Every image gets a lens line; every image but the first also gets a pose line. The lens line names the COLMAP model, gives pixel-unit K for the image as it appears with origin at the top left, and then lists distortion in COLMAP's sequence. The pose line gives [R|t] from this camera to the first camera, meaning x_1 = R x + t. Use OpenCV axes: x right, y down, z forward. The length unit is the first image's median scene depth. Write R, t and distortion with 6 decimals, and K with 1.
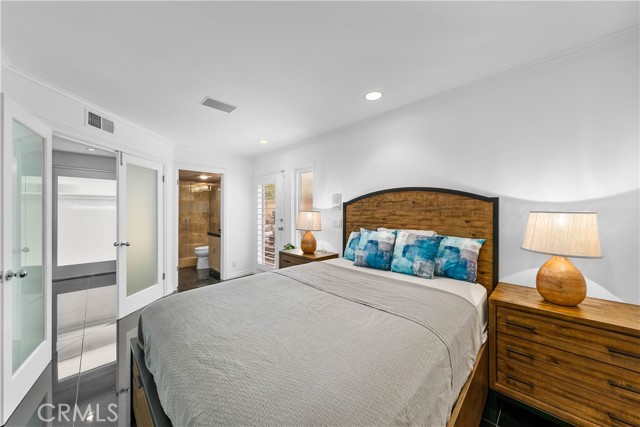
lens RADIAL K [[225.1, 0, 317.1], [0, 225.1, 212.2], [0, 0, 1]] dist [0.005860, -0.000023]
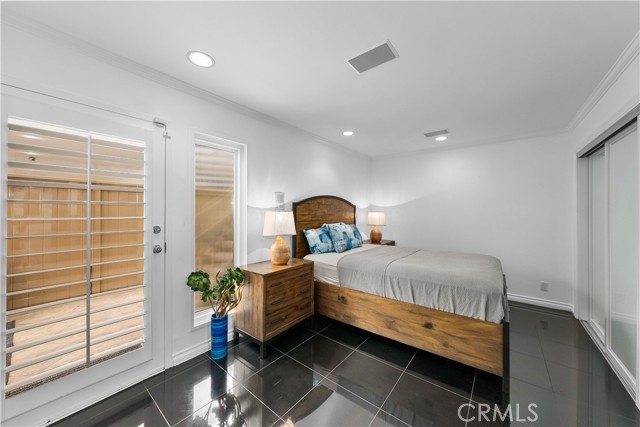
lens RADIAL K [[225.1, 0, 320.4], [0, 225.1, 211.6], [0, 0, 1]] dist [0.005860, -0.000023]
pose [[-0.110864, -0.000463, 0.993835, -0.944862], [0.002097, 0.999998, 0.000700, -0.003308], [-0.993833, 0.002161, -0.110863, 1.060233]]
